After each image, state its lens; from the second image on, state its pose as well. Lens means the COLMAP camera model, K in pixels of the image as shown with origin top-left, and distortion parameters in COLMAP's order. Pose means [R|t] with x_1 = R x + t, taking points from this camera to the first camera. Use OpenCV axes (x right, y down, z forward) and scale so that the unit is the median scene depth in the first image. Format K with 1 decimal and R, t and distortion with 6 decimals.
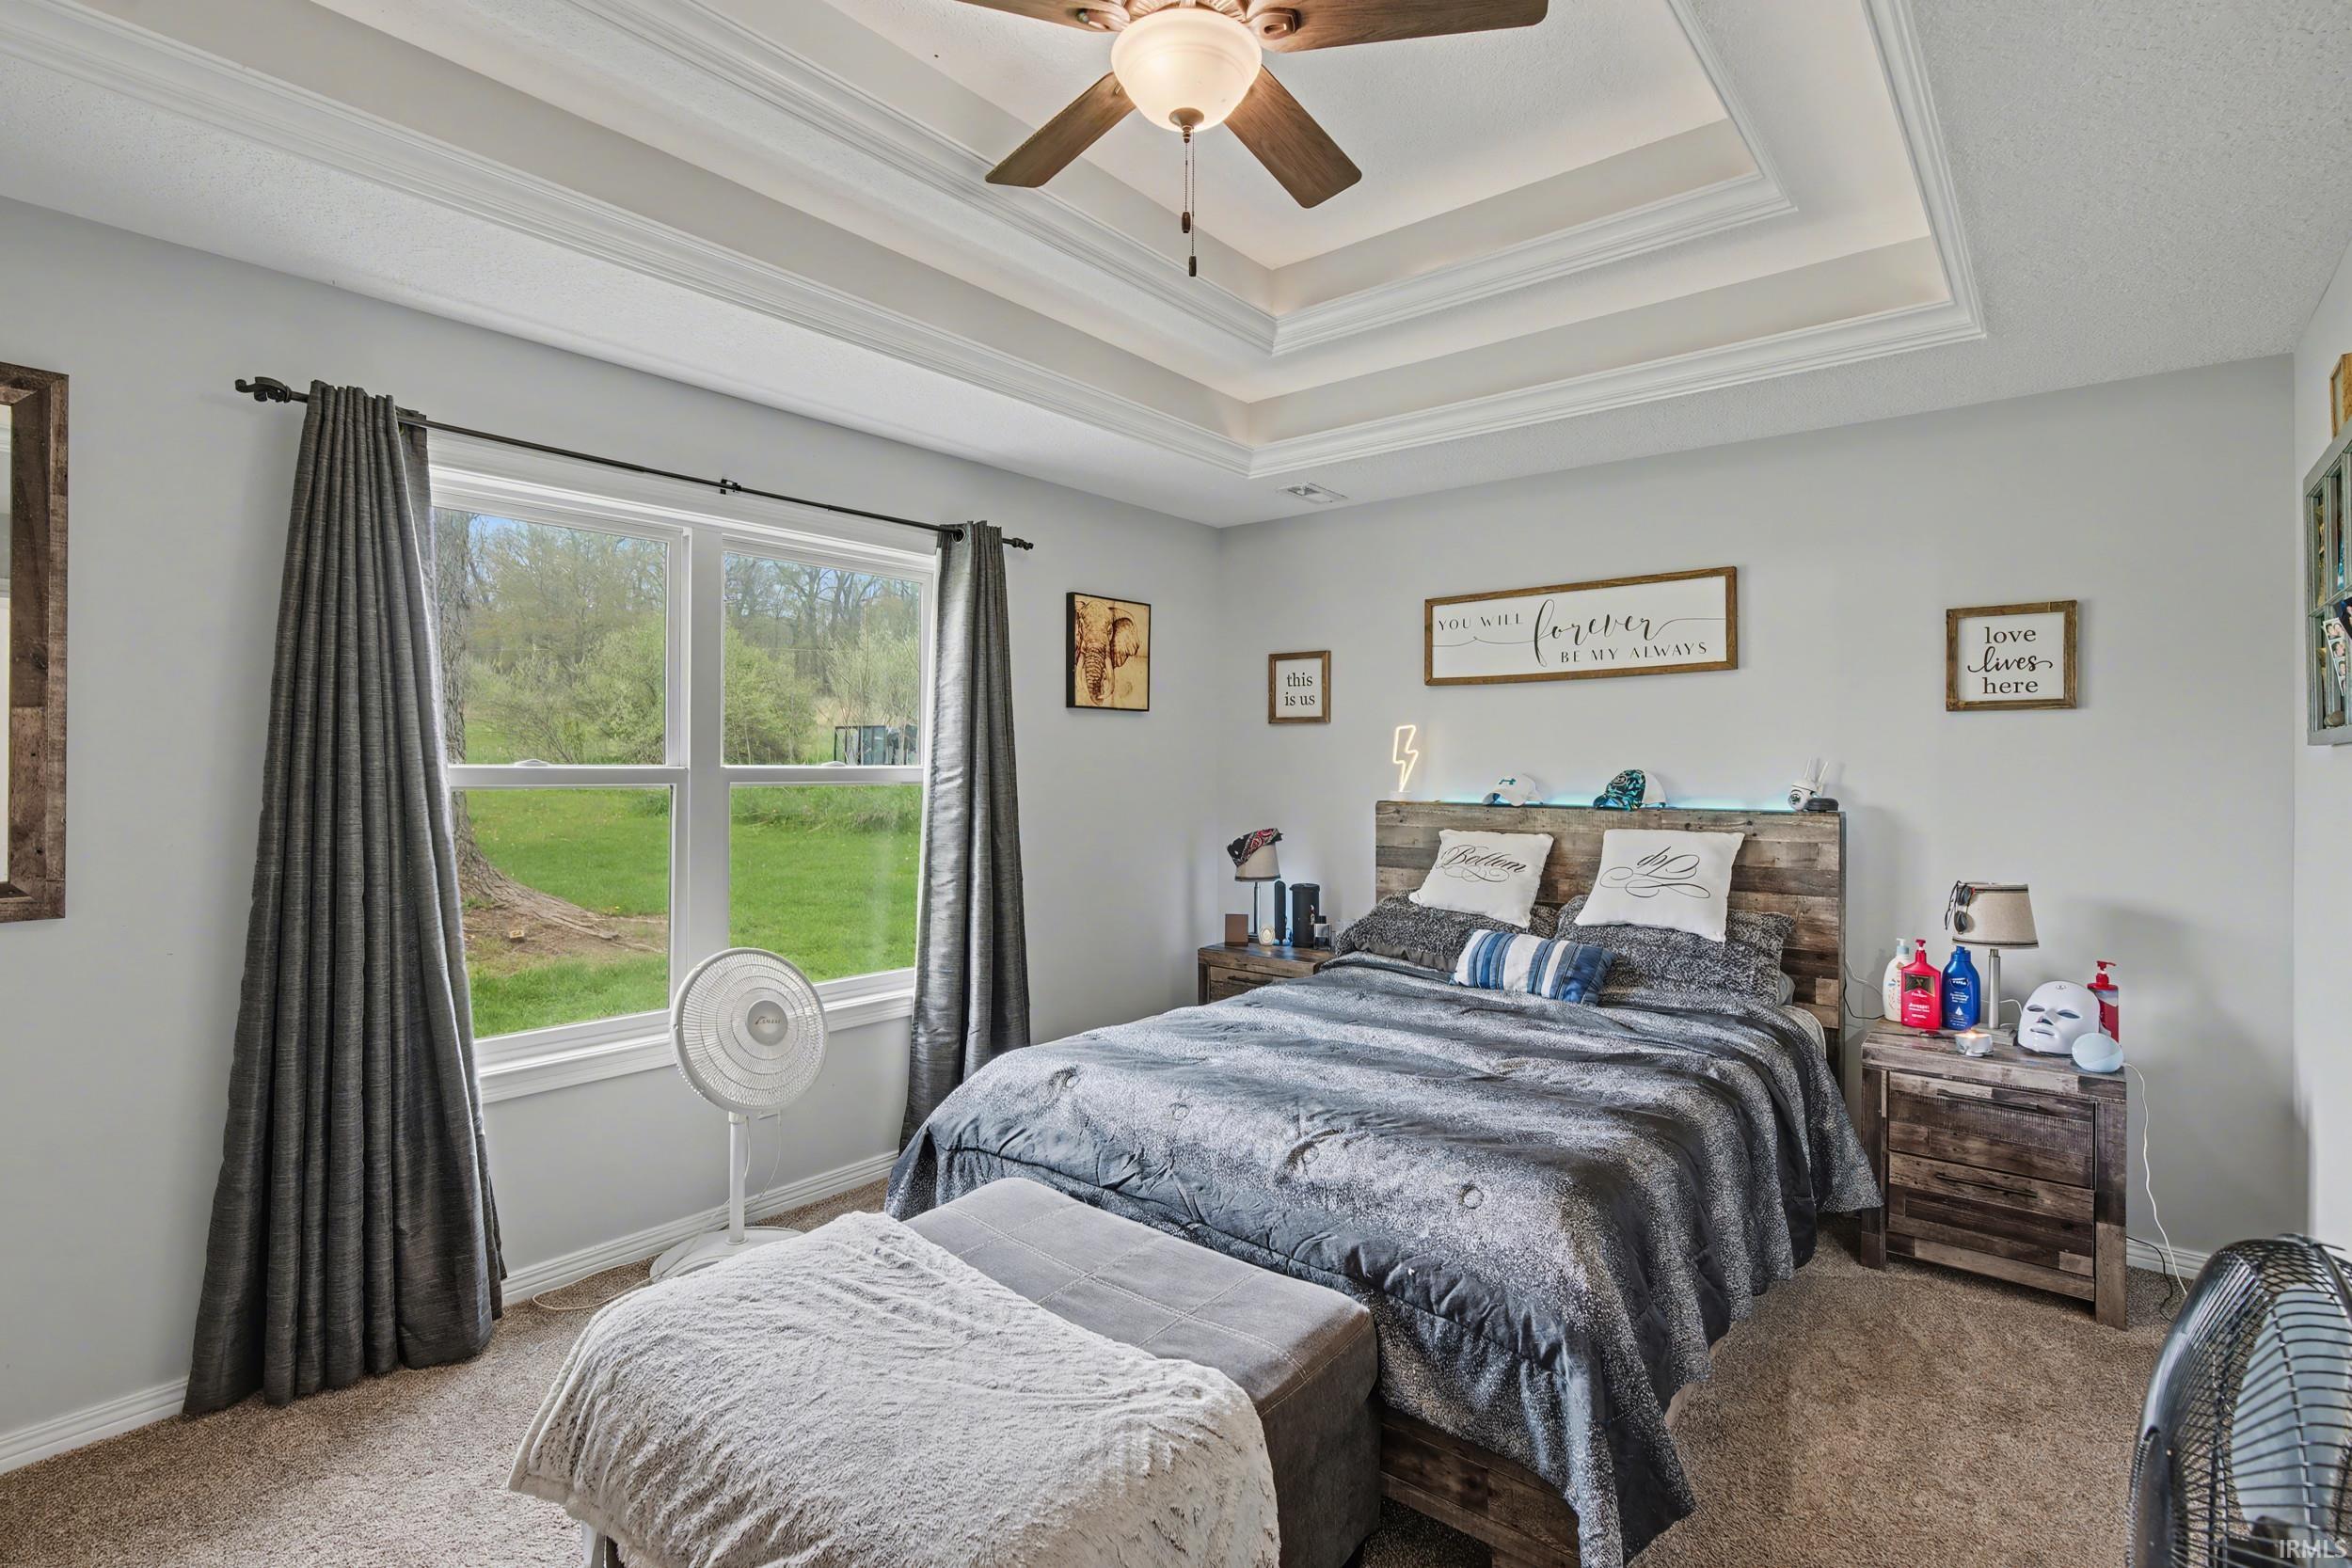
lens RADIAL K [[1103.5, 0, 1189.1], [0, 1103.5, 764.3], [0, 0, 1]] dist [-0.010177, 0.001515]
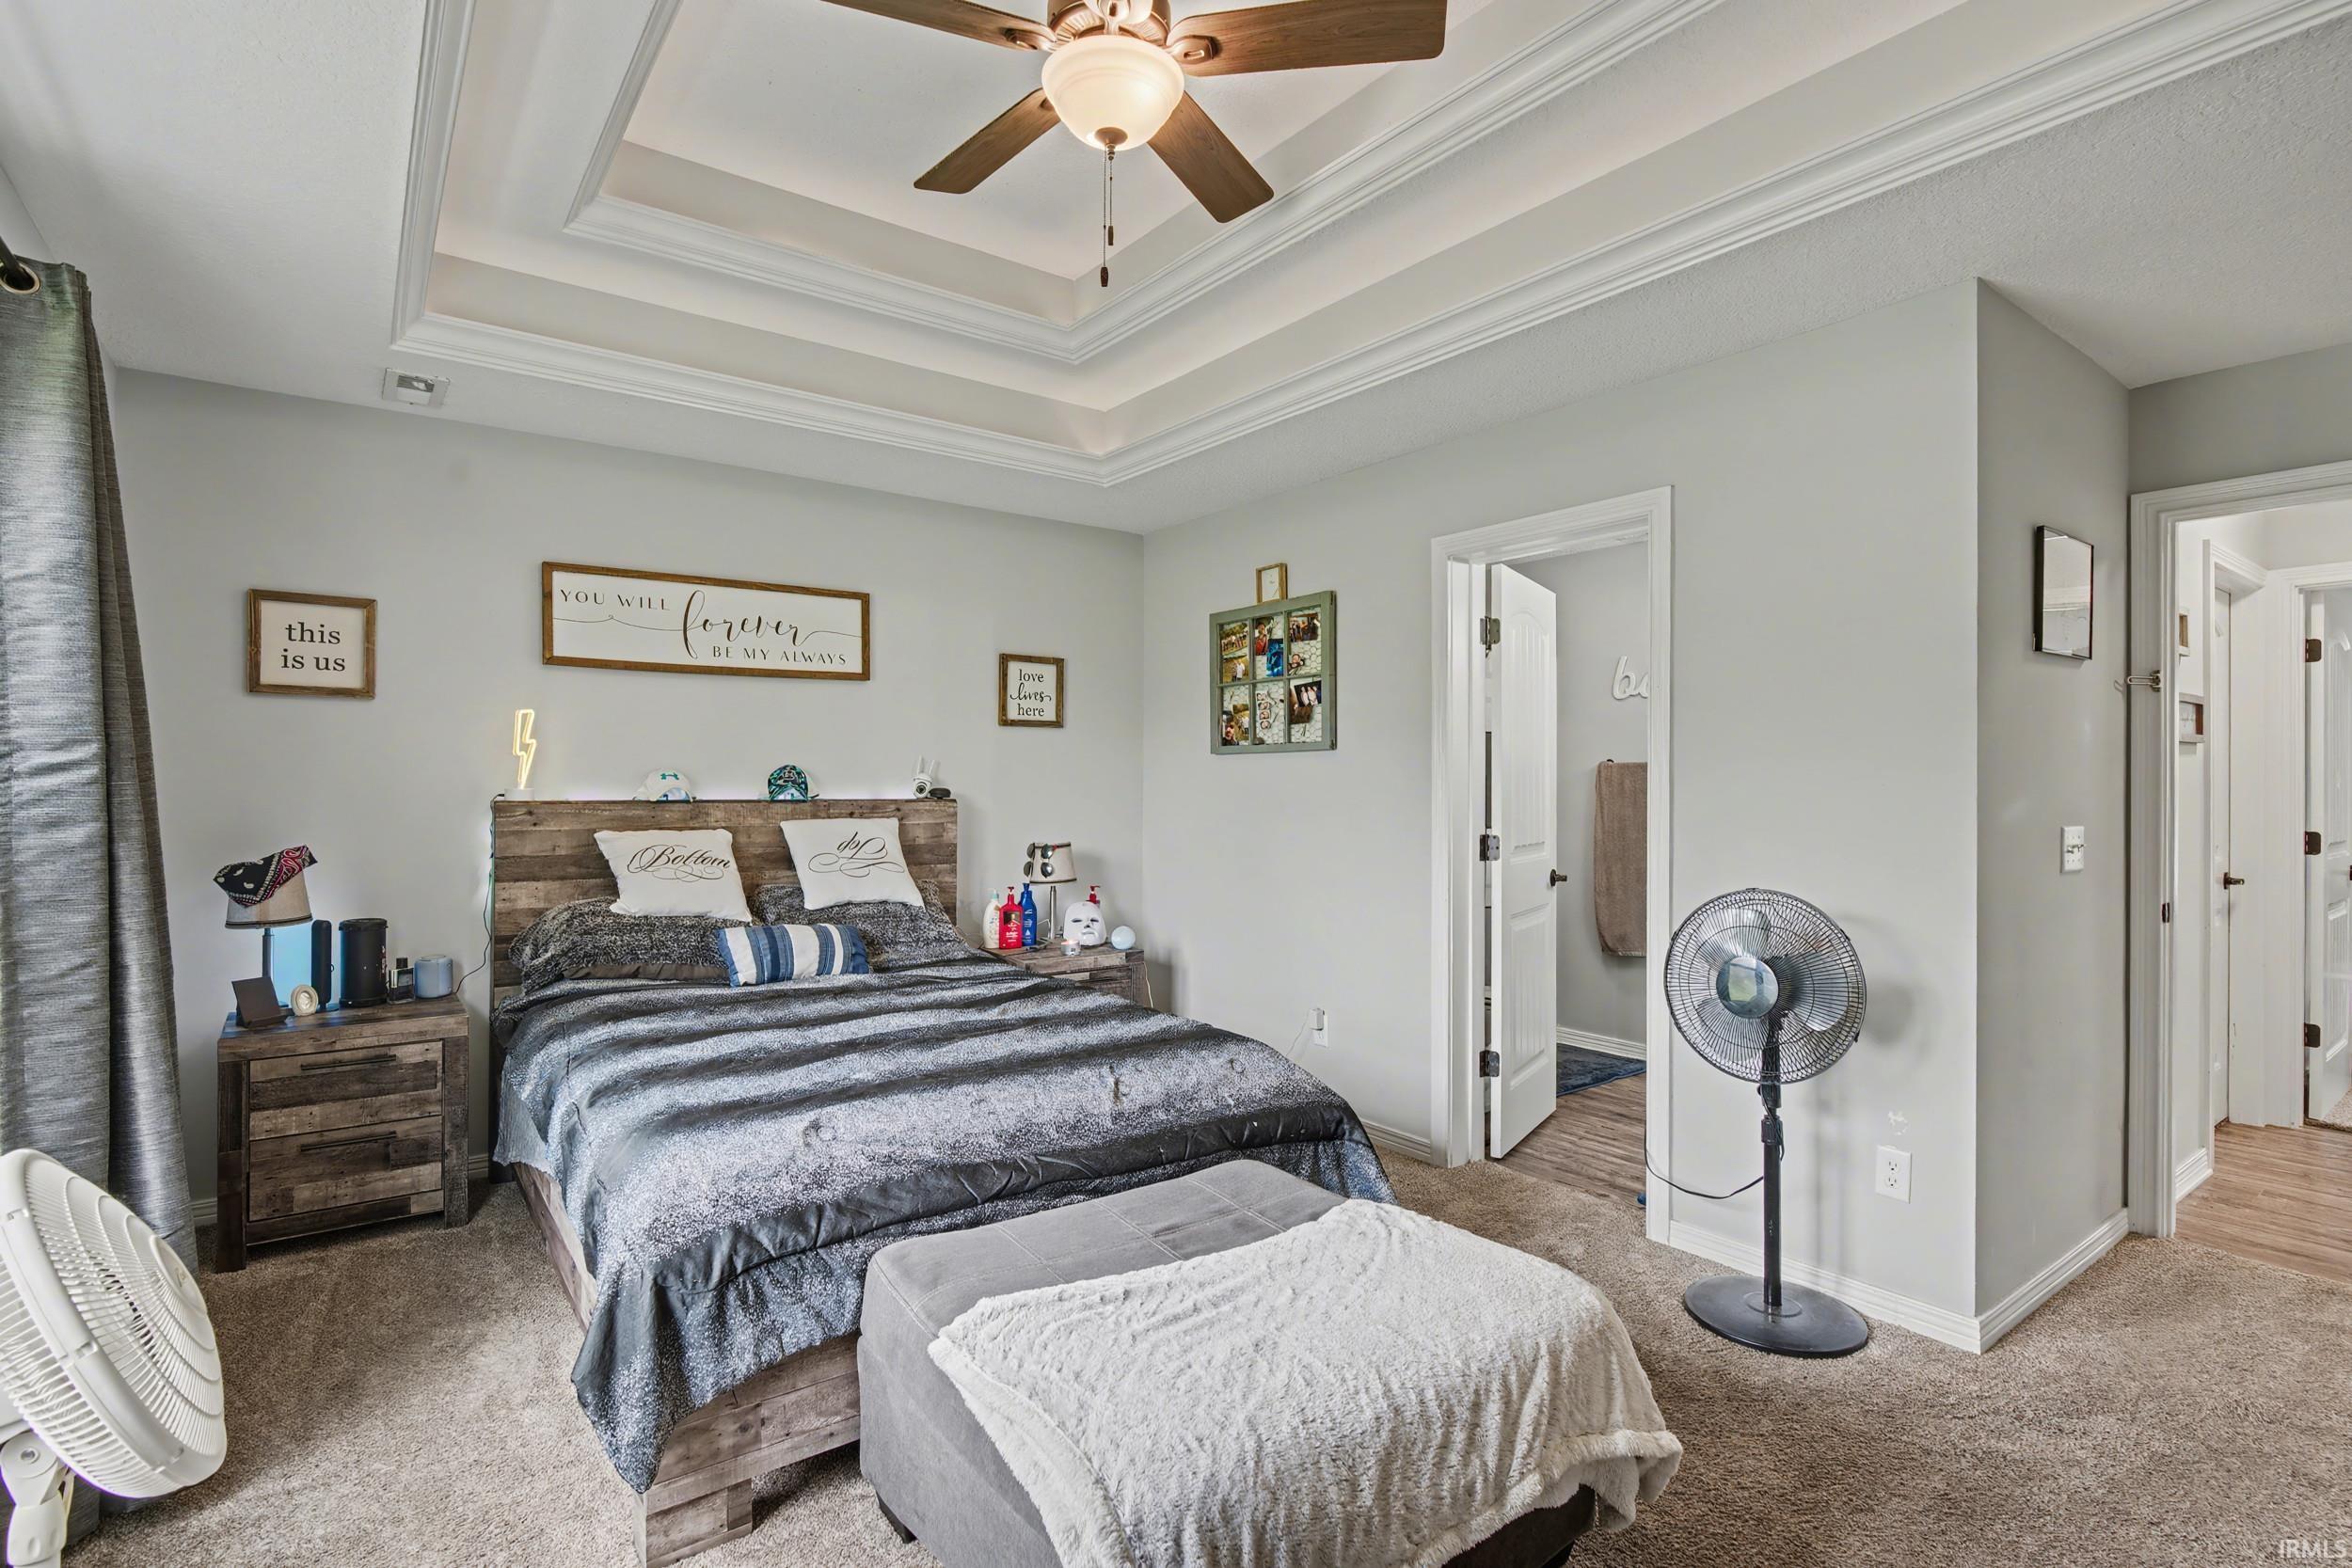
lens RADIAL K [[1103.5, 0, 1184.5], [0, 1103.5, 791.5], [0, 0, 1]] dist [-0.010177, 0.001515]
pose [[0.254966, -0.011547, 0.966881, -0.564607], [-0.006211, 0.999889, 0.013579, 0.014444], [-0.966930, -0.009467, 0.254866, 0.366251]]
